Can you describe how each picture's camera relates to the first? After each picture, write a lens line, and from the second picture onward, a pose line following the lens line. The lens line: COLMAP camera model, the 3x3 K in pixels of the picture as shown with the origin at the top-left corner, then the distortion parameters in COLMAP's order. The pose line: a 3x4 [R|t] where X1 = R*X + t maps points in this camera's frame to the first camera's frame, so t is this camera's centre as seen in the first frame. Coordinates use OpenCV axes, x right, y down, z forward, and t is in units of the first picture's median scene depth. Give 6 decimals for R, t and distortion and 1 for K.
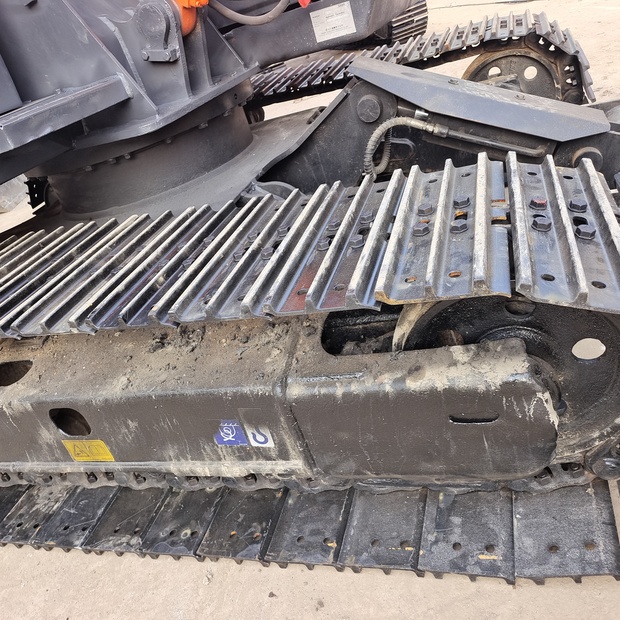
lens RADIAL K [[559.1, 0, 307.5], [0, 559.1, 309.0], [0, 0, 1]] dist [0.032043, -0.000302]
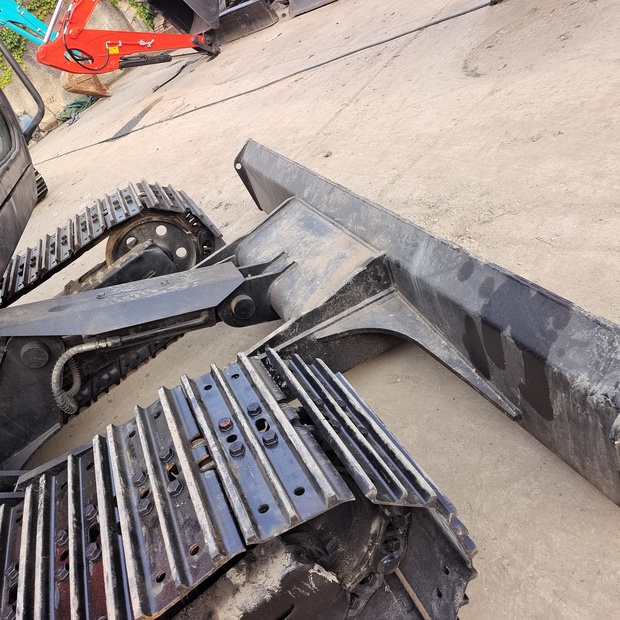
lens RADIAL K [[559.1, 0, 307.5], [0, 559.1, 309.0], [0, 0, 1]] dist [0.032043, -0.000302]
pose [[0.770767, -0.451105, 0.449915, 0.121817], [0.518178, 0.854721, -0.030730, -0.255106], [-0.370689, 0.256821, 0.892543, -0.150557]]
